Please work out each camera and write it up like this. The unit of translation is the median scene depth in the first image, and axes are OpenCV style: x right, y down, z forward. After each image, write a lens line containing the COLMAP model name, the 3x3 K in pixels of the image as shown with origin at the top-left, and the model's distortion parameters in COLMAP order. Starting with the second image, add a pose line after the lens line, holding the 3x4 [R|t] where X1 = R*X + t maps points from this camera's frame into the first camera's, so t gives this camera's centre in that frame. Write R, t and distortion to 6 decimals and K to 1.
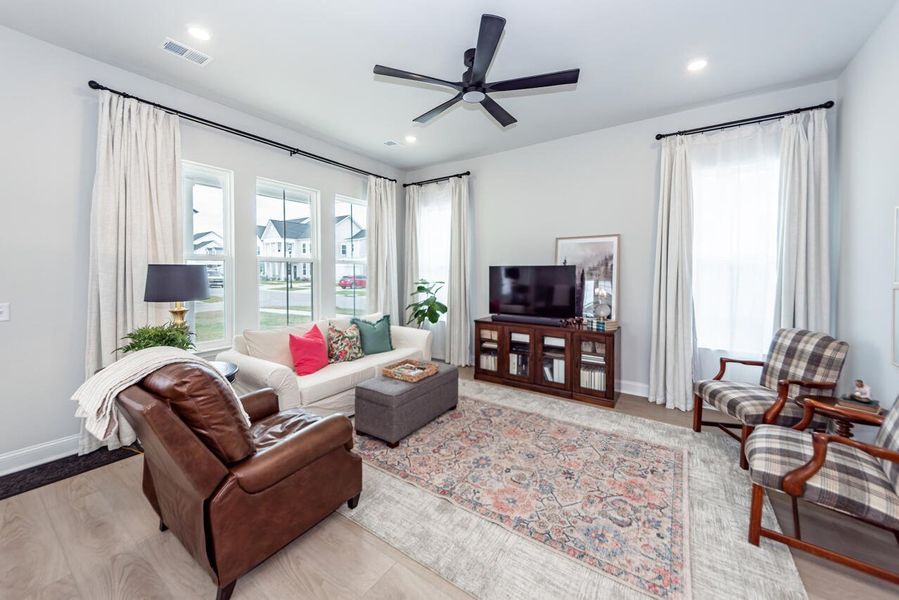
lens RADIAL K [[340.0, 0, 438.4], [0, 340.0, 291.8], [0, 0, 1]] dist [0.002598, -0.002805]
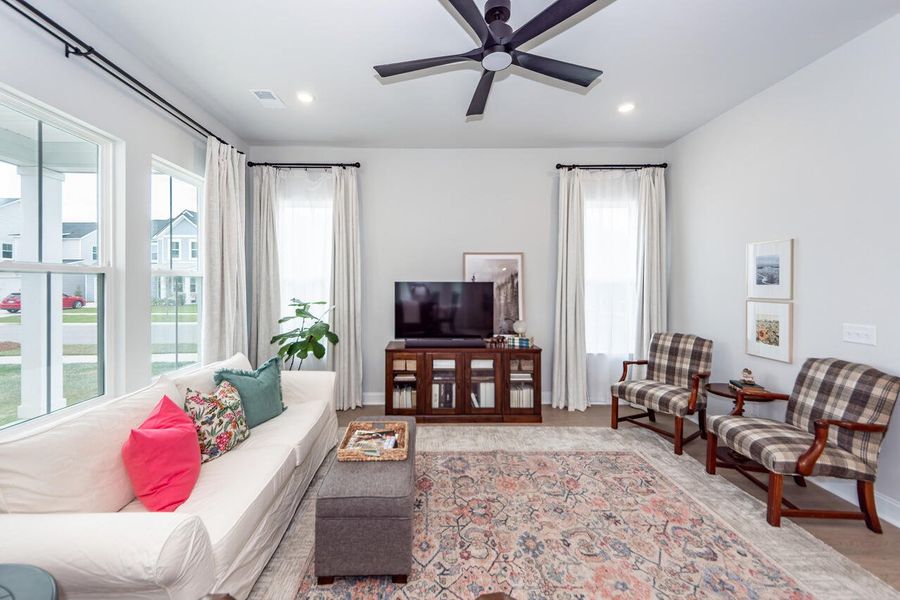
lens RADIAL K [[340.4, 0, 427.5], [0, 340.4, 299.4], [0, 0, 1]] dist [0.002598, -0.002805]
pose [[0.811333, -0.026485, 0.583985, -0.339445], [0.035600, 0.999358, -0.004135, -0.033432], [-0.583500, 0.024145, 0.811754, 0.356016]]
